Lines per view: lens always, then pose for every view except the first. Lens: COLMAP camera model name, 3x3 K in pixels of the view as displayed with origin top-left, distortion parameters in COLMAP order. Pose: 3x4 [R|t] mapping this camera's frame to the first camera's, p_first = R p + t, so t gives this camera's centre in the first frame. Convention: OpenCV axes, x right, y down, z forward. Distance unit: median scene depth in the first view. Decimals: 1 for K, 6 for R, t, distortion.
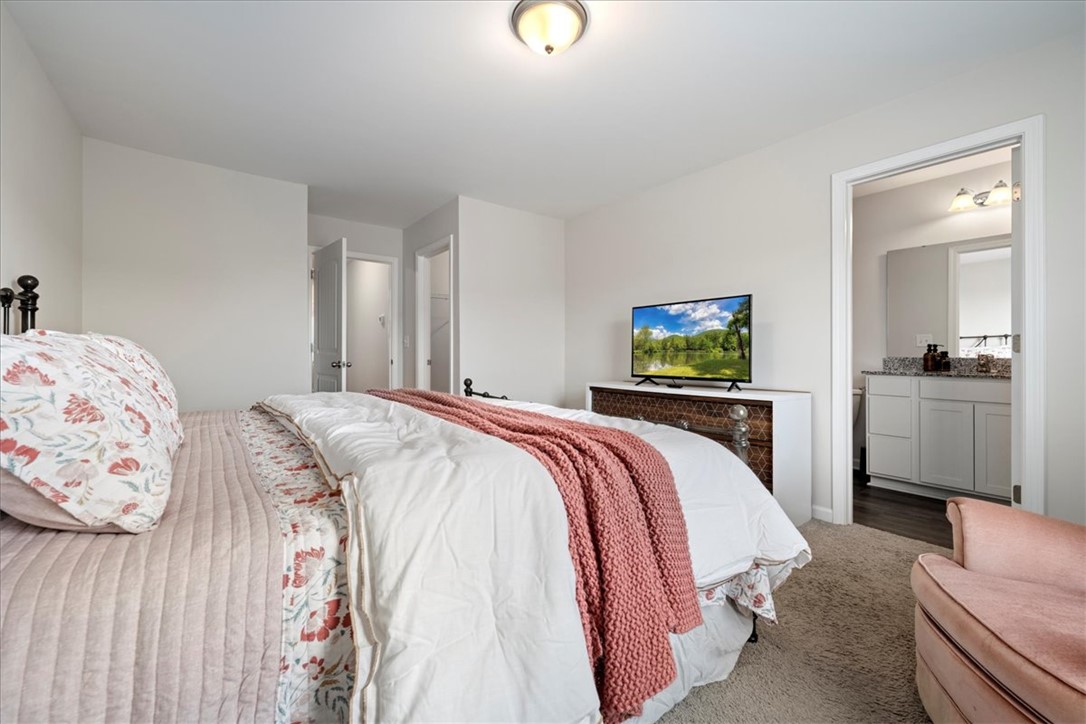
lens RADIAL K [[434.8, 0, 536.6], [0, 434.8, 353.8], [0, 0, 1]] dist [-0.002231, -0.000114]
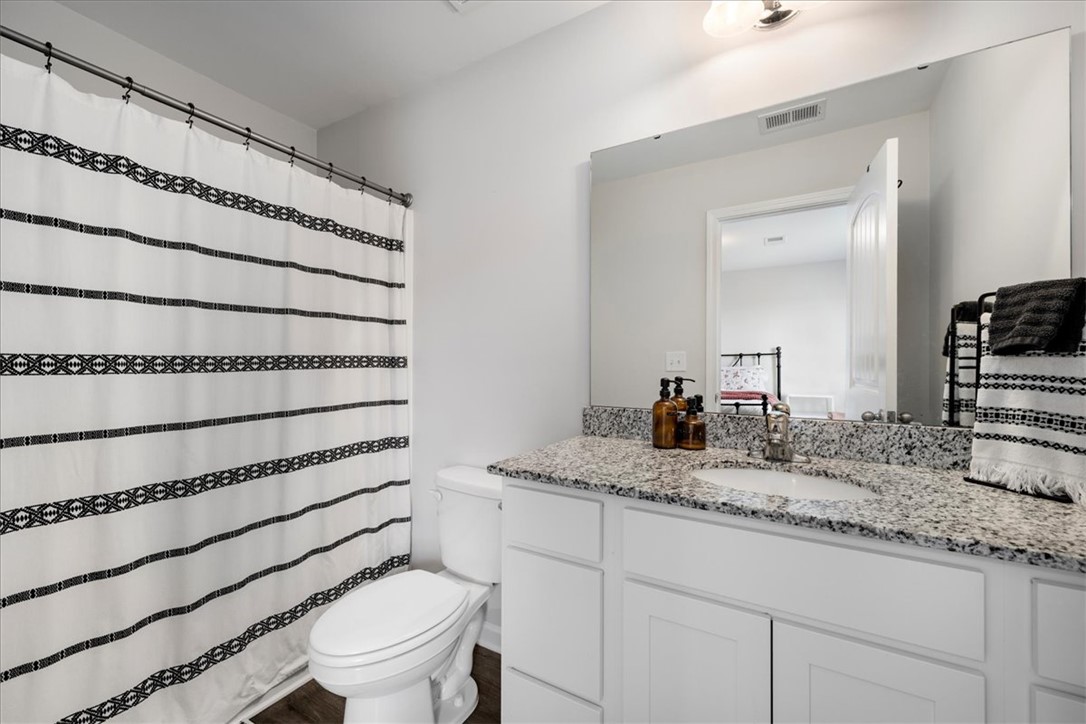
lens RADIAL K [[434.8, 0, 542.4], [0, 434.8, 364.0], [0, 0, 1]] dist [-0.002231, -0.000114]
pose [[0.929220, 0.008607, 0.369426, 0.653133], [-0.007354, 0.999961, -0.004800, -0.031844], [-0.369453, 0.001744, 0.929248, 0.672148]]
